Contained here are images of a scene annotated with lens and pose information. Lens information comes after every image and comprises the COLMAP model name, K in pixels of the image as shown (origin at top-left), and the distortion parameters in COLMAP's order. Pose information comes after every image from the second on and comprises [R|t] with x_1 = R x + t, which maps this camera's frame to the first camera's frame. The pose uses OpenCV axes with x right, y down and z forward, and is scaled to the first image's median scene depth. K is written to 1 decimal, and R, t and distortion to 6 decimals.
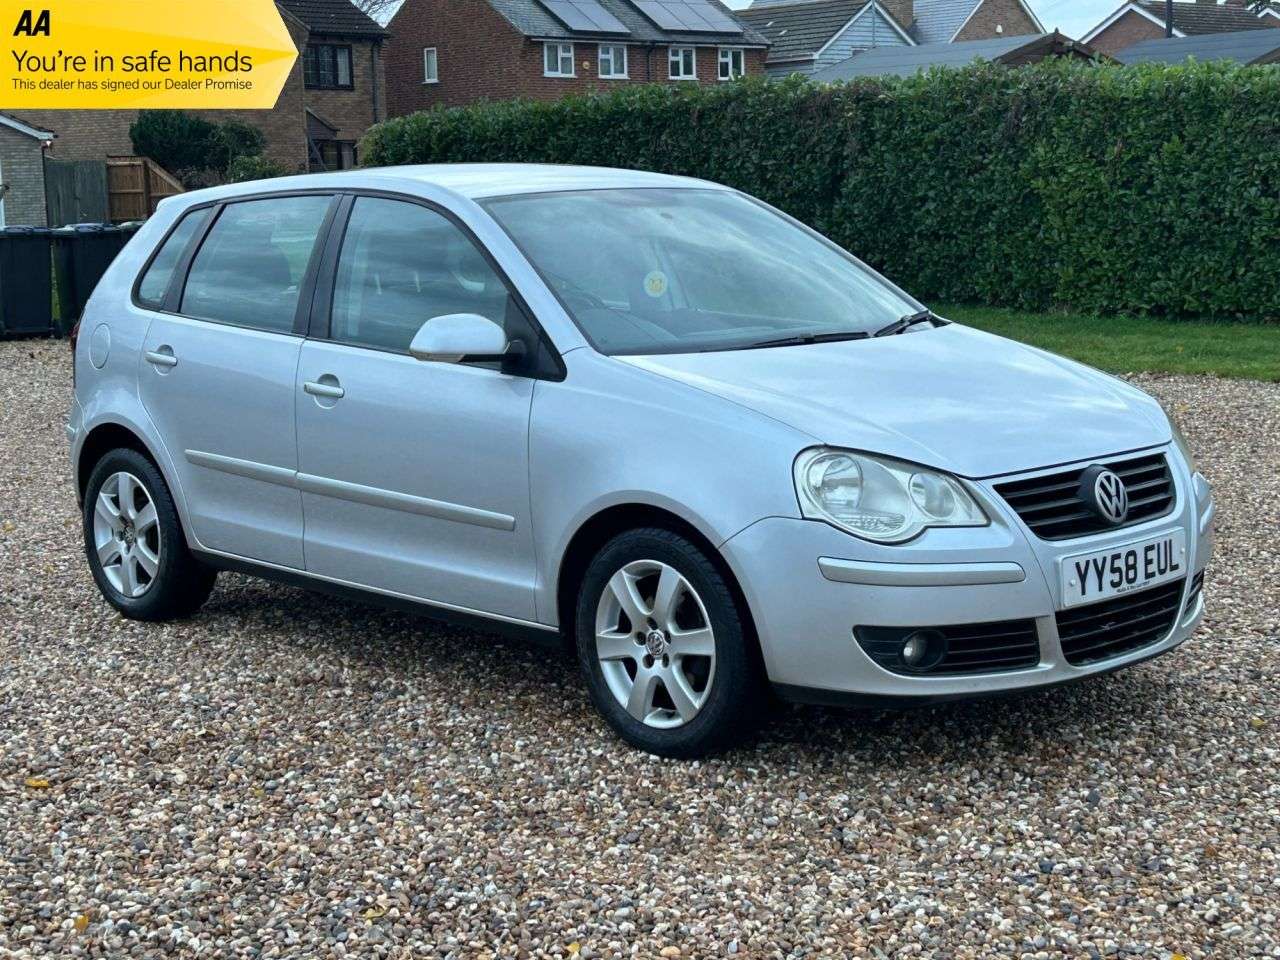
lens RADIAL K [[2120.3, 0, 632.0], [0, 2120.3, 494.2], [0, 0, 1]] dist [0.259817, -0.989780]
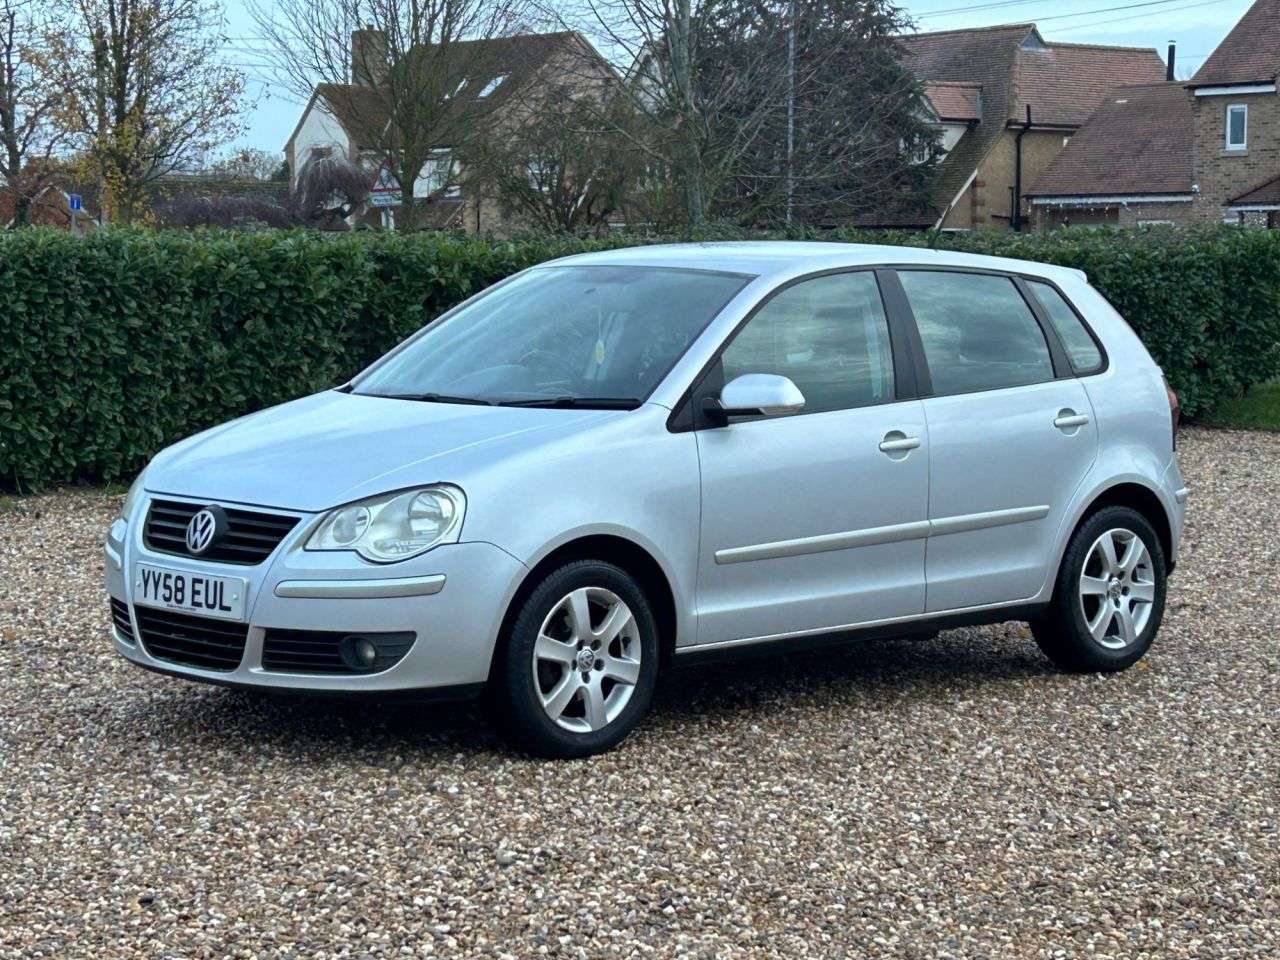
lens RADIAL K [[2137.8, 0, 612.5], [0, 2137.8, 487.6], [0, 0, 1]] dist [0.242338, -0.930610]
pose [[0.015781, 0.112367, -0.993541, 1.396281], [-0.154108, 0.982065, 0.108622, -0.185498], [0.987928, 0.151398, 0.032815, 1.173684]]
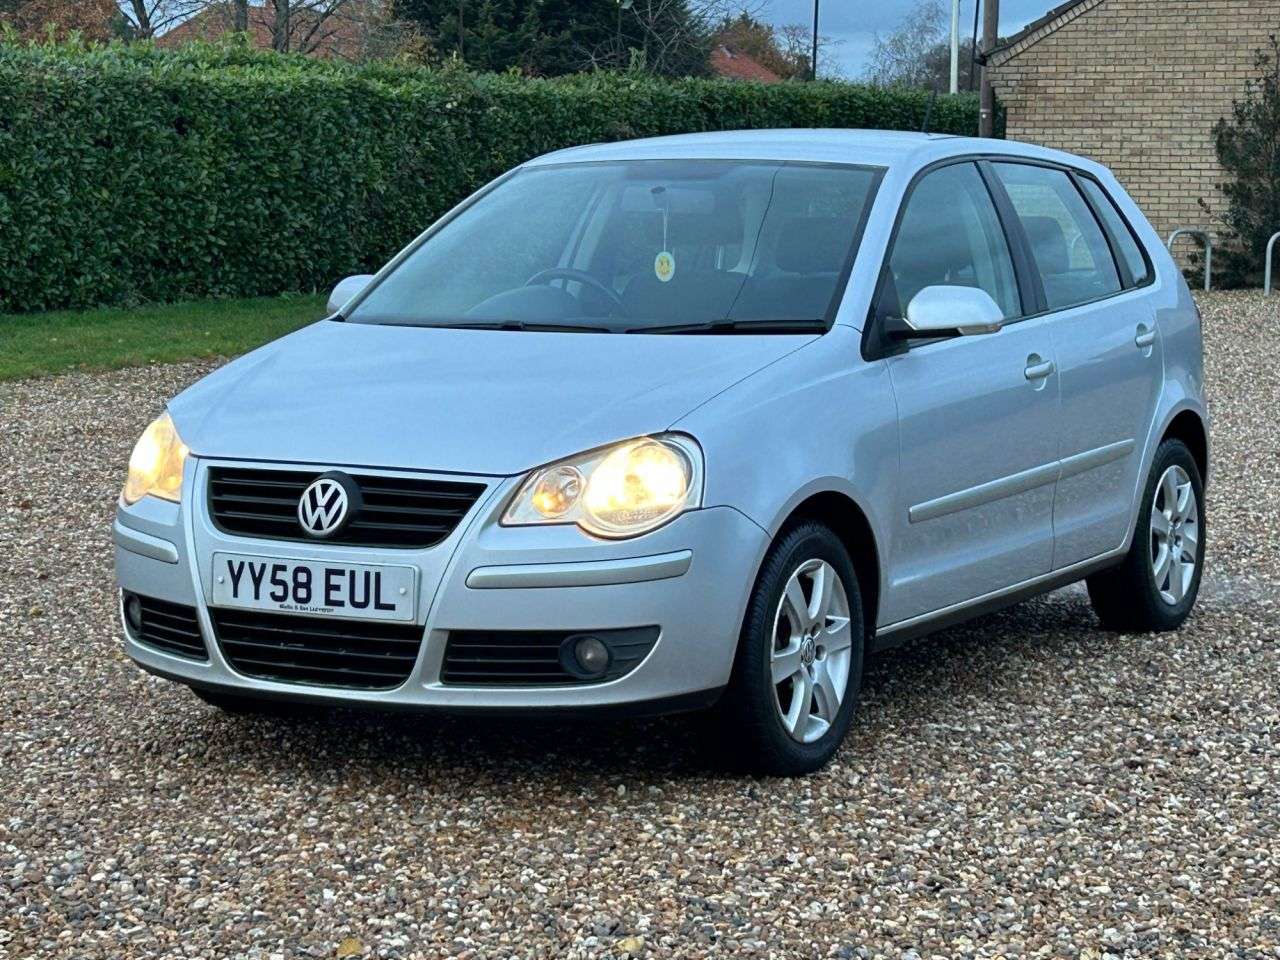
lens RADIAL K [[2343.9, 0, 468.8], [0, 2343.9, 478.7], [0, 0, 1]] dist [0.137876, -0.111590]
pose [[0.253026, 0.124920, -0.959361, 1.172193], [-0.142921, 0.985575, 0.090639, -0.107645], [0.956845, 0.114179, 0.267229, 0.789016]]
